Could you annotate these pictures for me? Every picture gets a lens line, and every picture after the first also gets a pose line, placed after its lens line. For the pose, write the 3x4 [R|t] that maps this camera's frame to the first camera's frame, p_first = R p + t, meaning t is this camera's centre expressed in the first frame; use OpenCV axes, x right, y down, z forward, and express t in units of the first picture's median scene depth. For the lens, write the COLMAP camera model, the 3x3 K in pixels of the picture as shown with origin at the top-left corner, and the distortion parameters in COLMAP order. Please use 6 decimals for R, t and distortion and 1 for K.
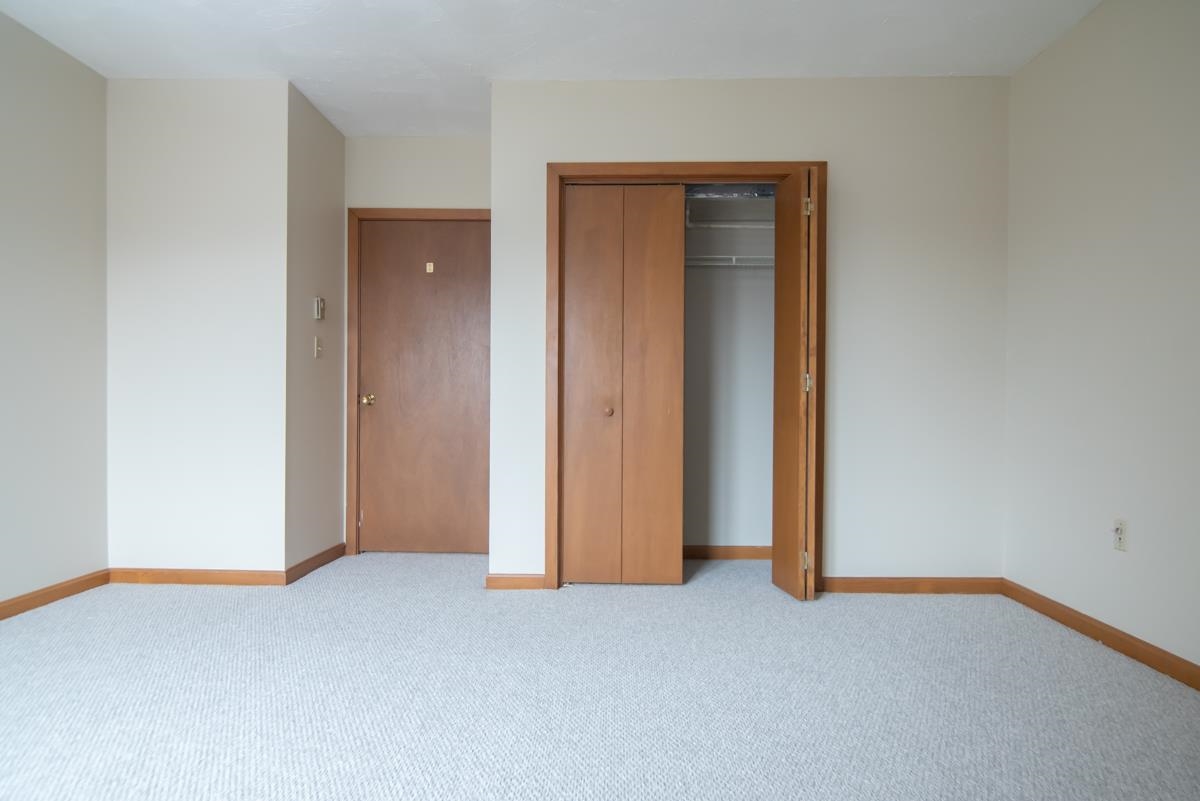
lens RADIAL K [[693.0, 0, 600.0], [0, 693.0, 400.5], [0, 0, 1]] dist [-0.001867, -0.000861]
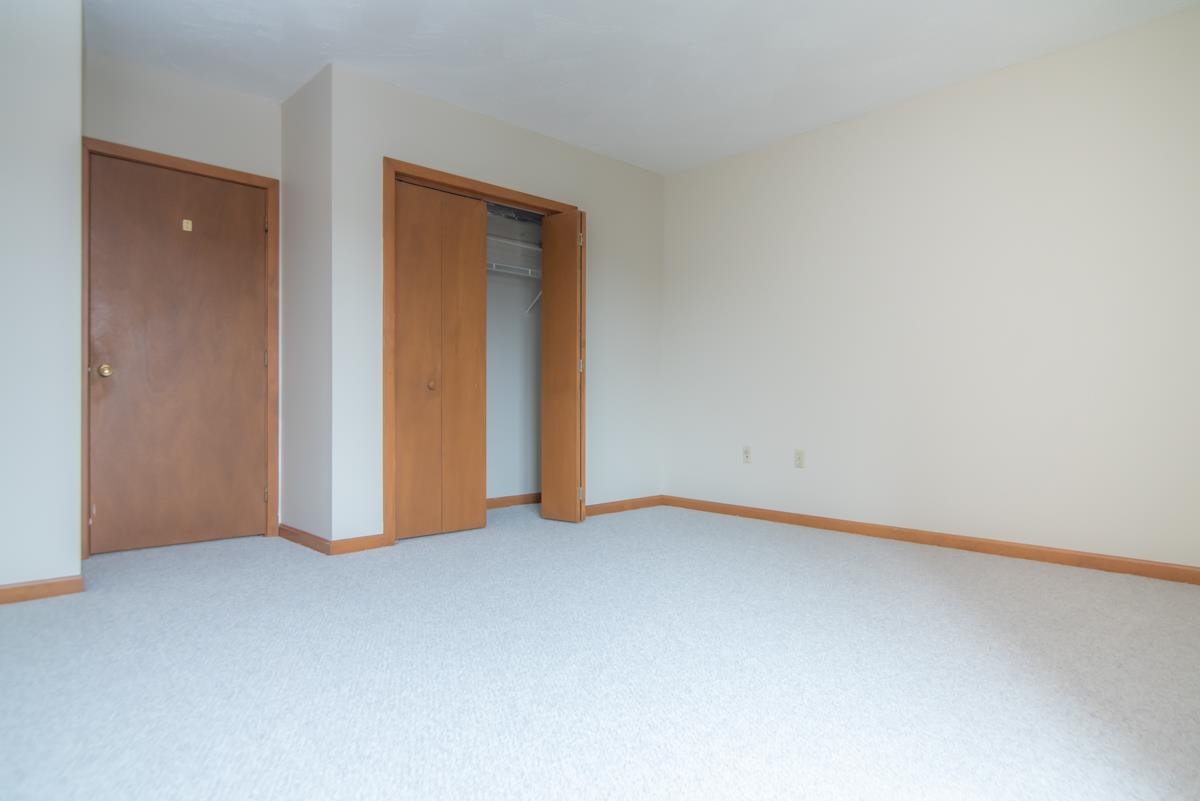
lens RADIAL K [[693.0, 0, 600.0], [0, 693.0, 400.5], [0, 0, 1]] dist [-0.001867, -0.000861]
pose [[0.708141, 0.001035, 0.706070, -0.601647], [-0.003421, 0.999992, 0.001966, 0.037294], [-0.706063, -0.003808, 0.708139, -0.012589]]
